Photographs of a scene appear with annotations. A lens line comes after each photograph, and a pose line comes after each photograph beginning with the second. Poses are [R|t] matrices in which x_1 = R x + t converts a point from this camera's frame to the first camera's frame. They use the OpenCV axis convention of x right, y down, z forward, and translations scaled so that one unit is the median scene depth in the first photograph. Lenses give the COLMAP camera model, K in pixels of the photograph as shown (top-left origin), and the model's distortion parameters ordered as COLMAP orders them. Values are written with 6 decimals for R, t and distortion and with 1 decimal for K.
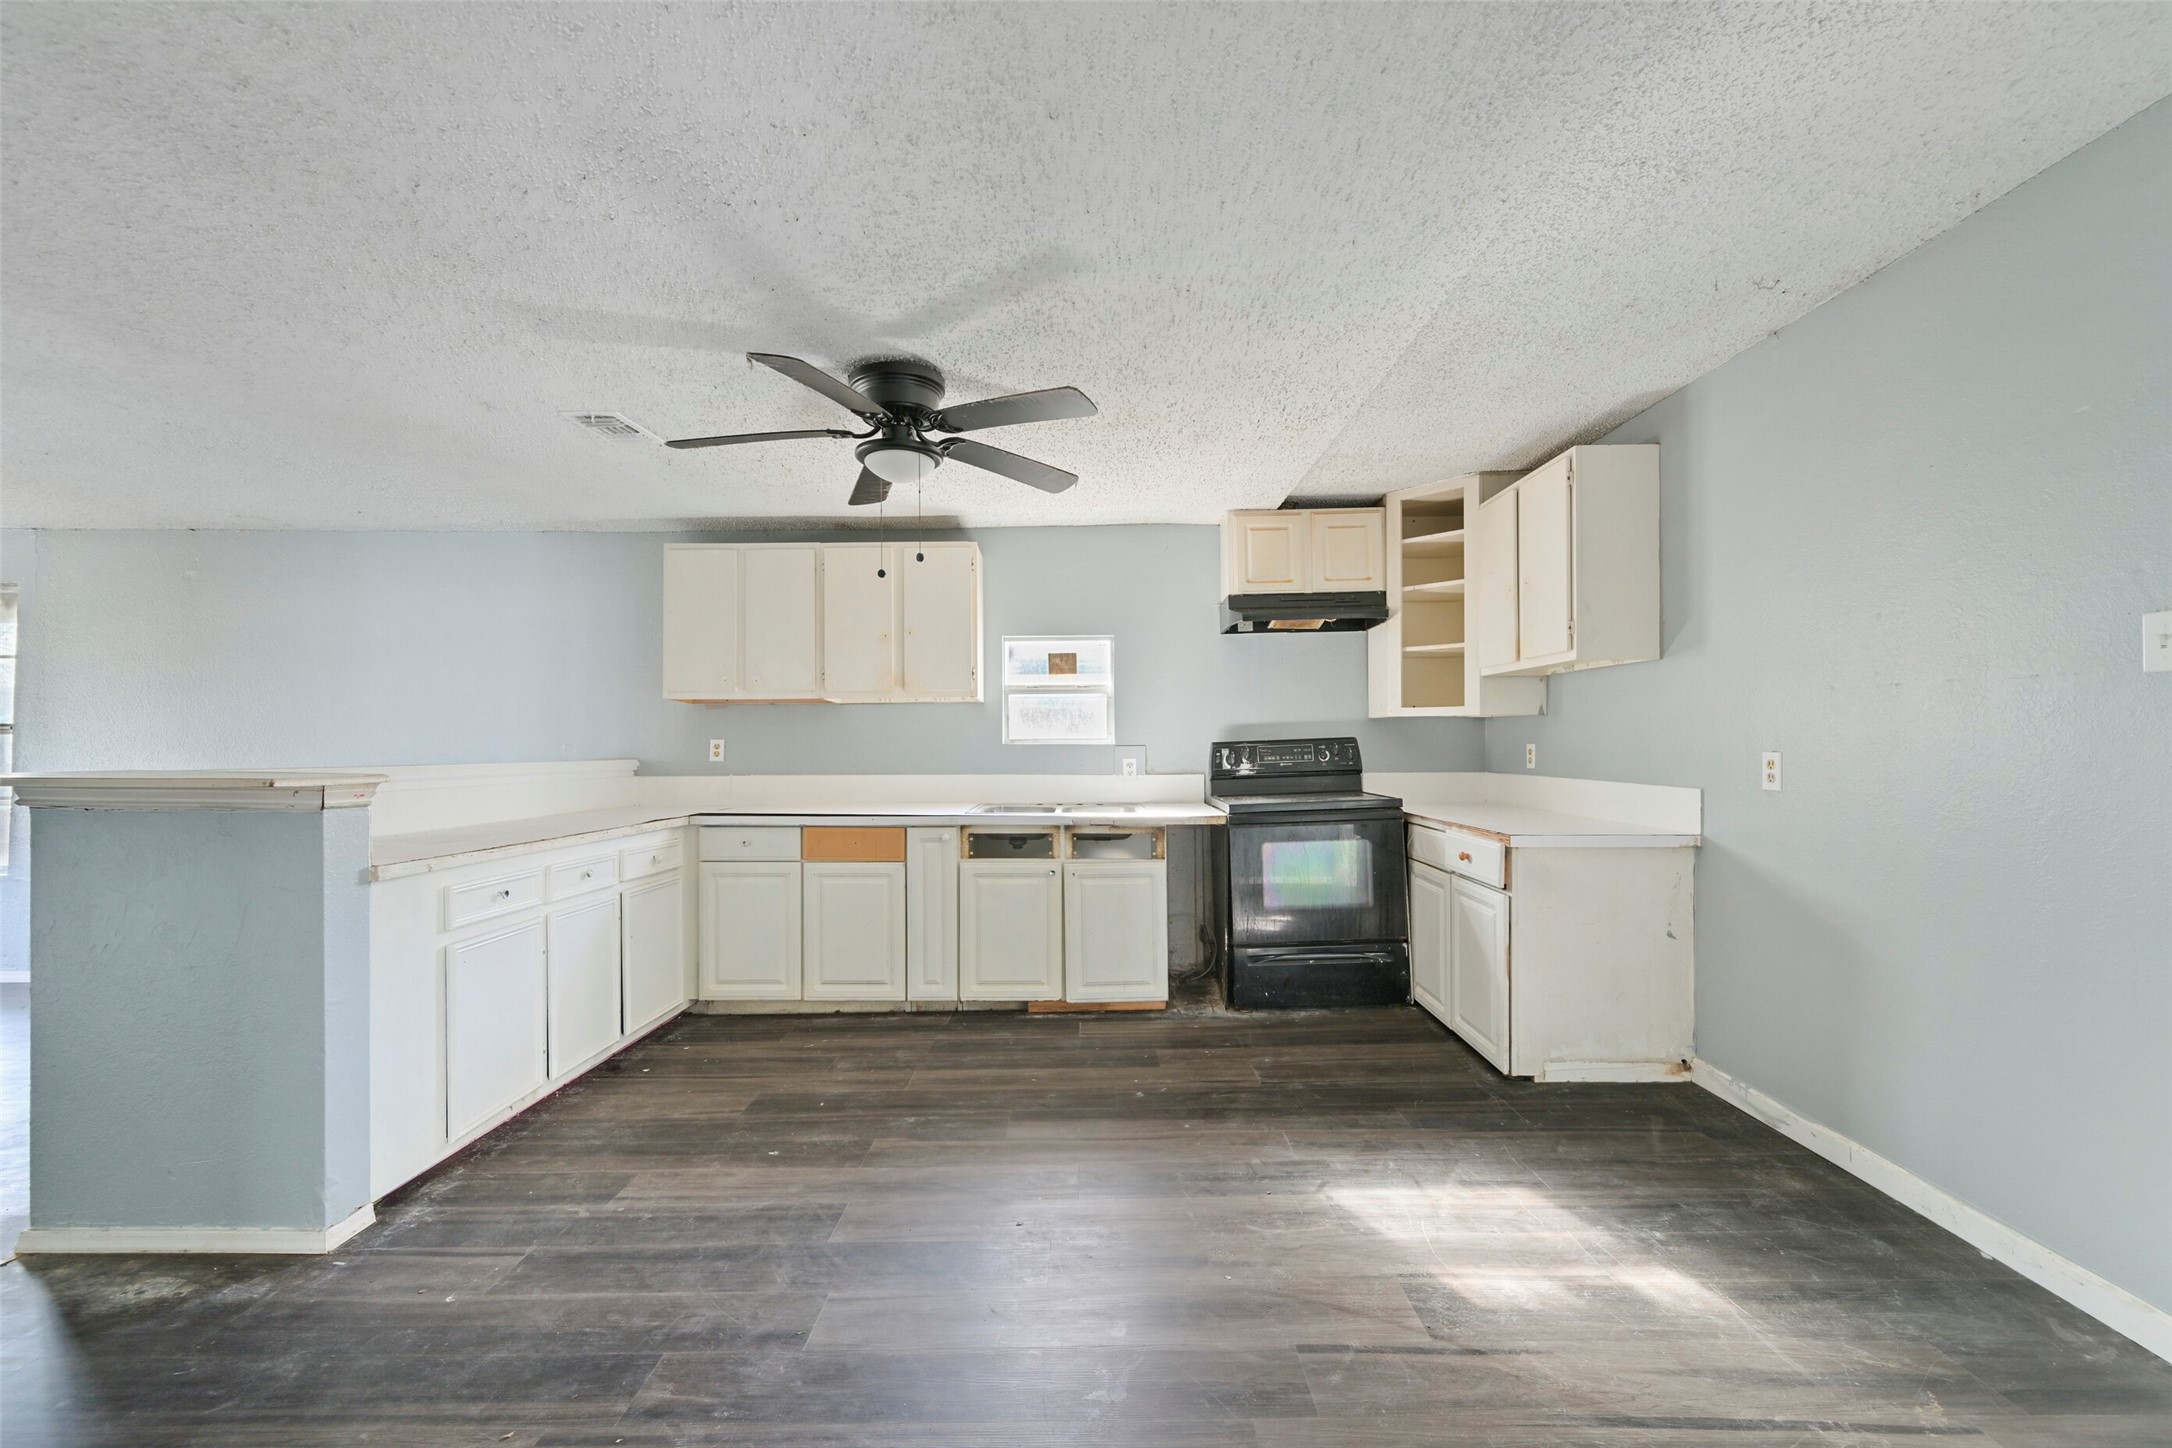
lens RADIAL K [[849.0, 0, 1096.6], [0, 849.0, 744.3], [0, 0, 1]] dist [-0.000510, -0.000060]
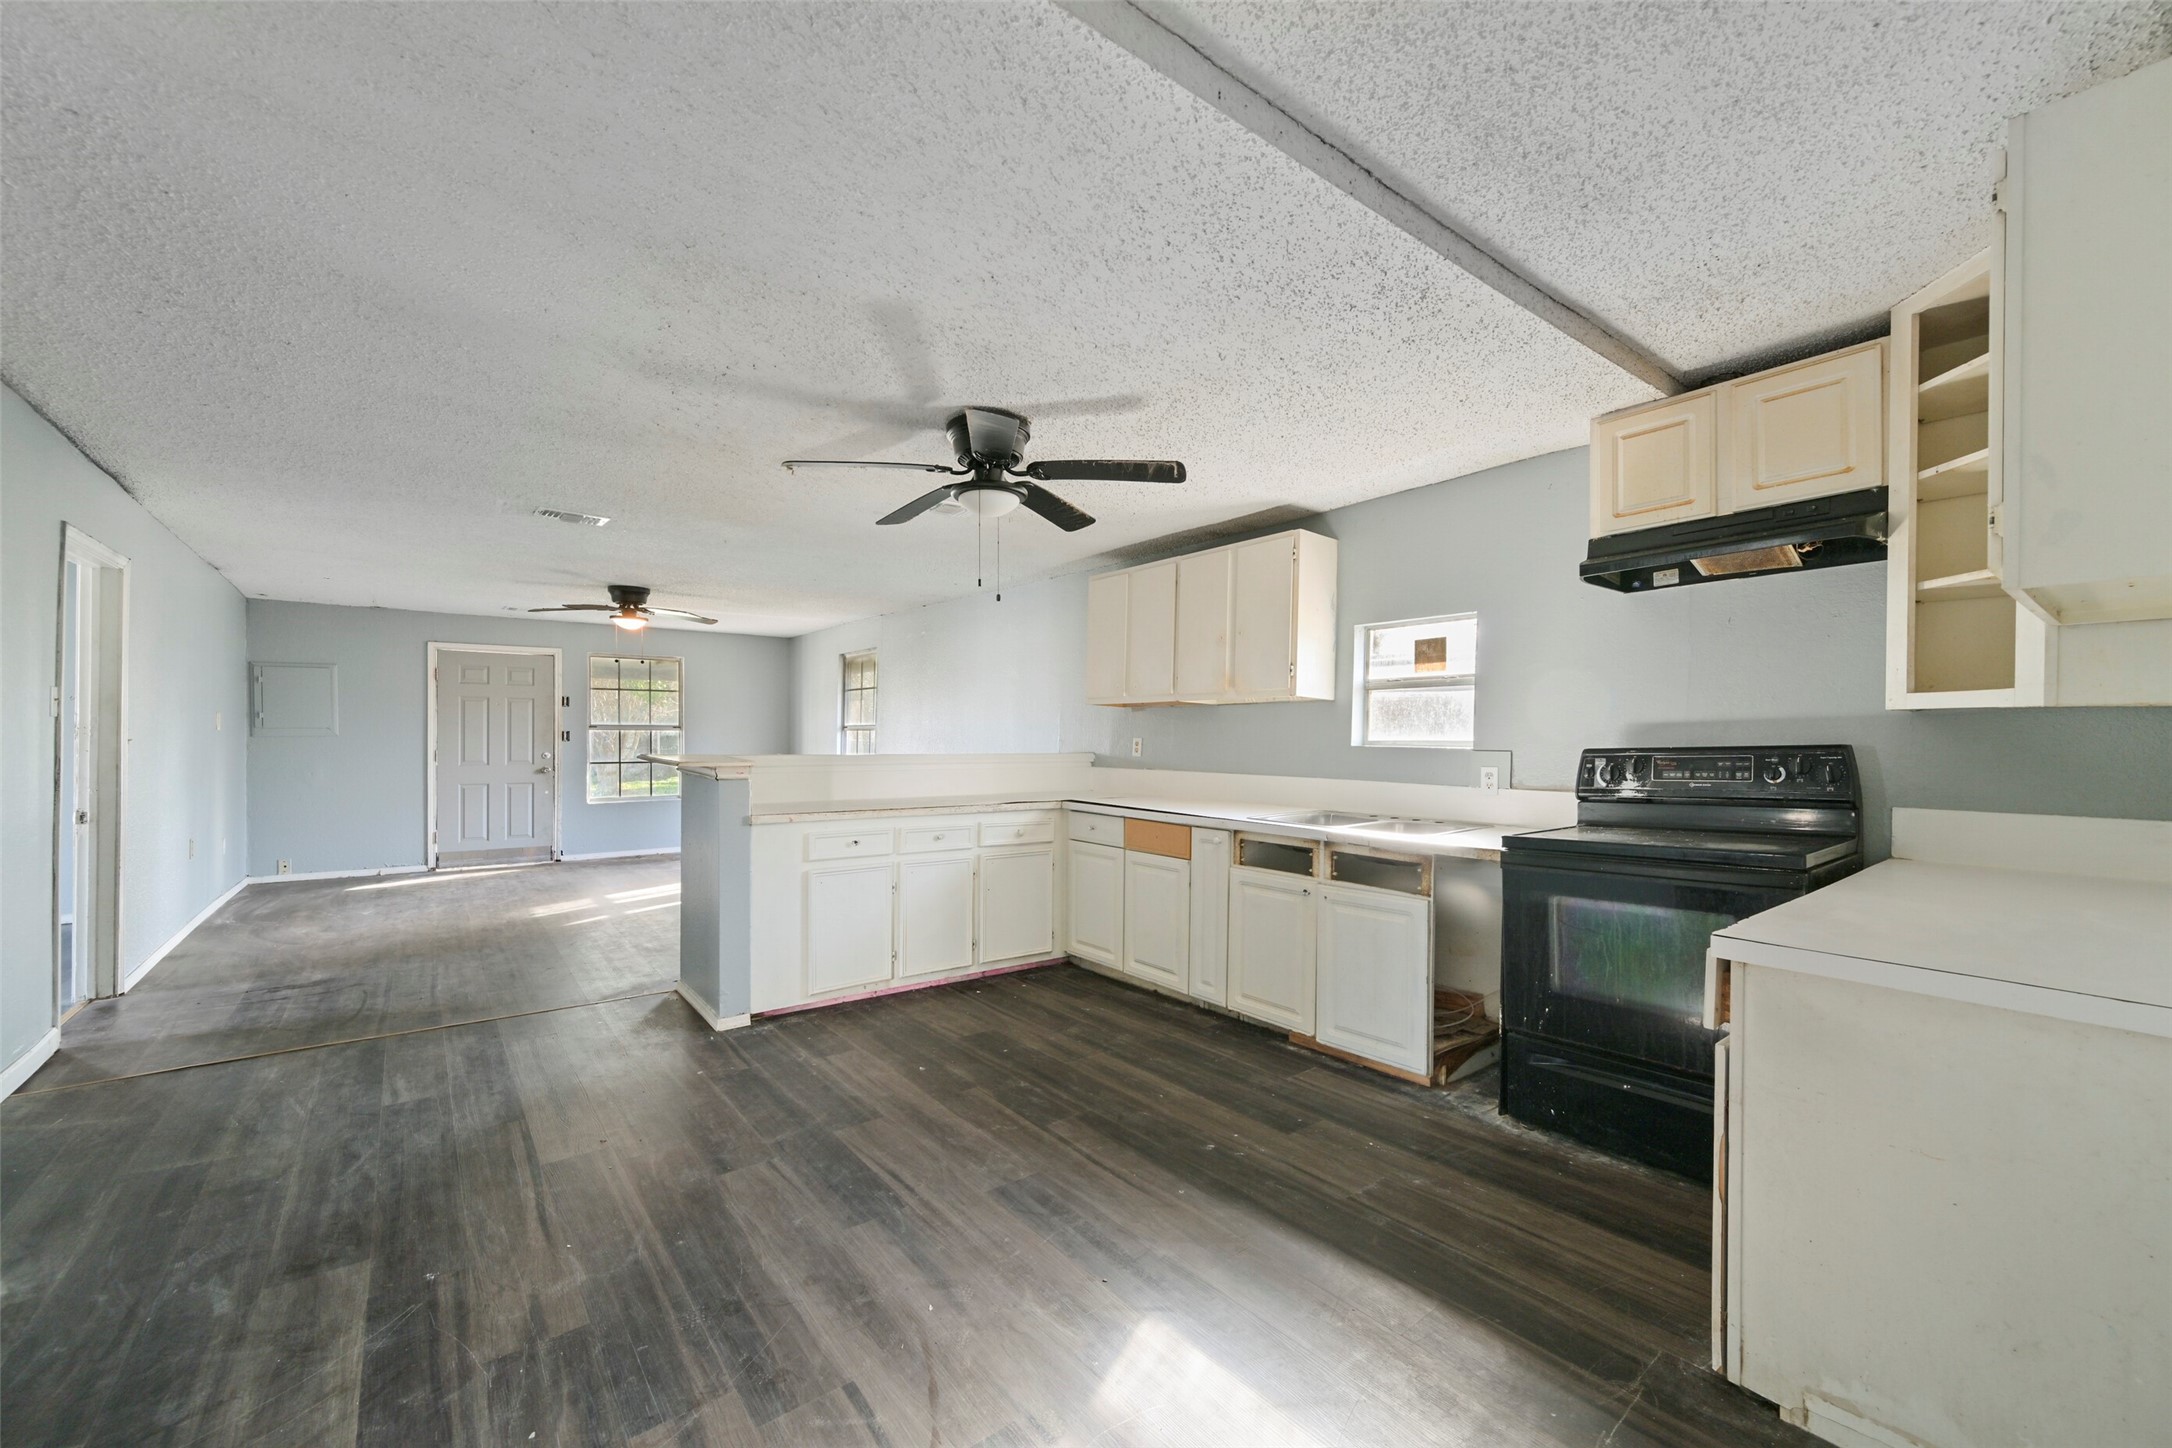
lens RADIAL K [[849.0, 0, 1087.8], [0, 849.0, 745.8], [0, 0, 1]] dist [-0.000510, -0.000060]
pose [[0.625860, 0.017107, -0.779748, 0.496718], [-0.008098, 0.999848, 0.015435, -0.014633], [0.779893, -0.003346, 0.625903, 0.263328]]
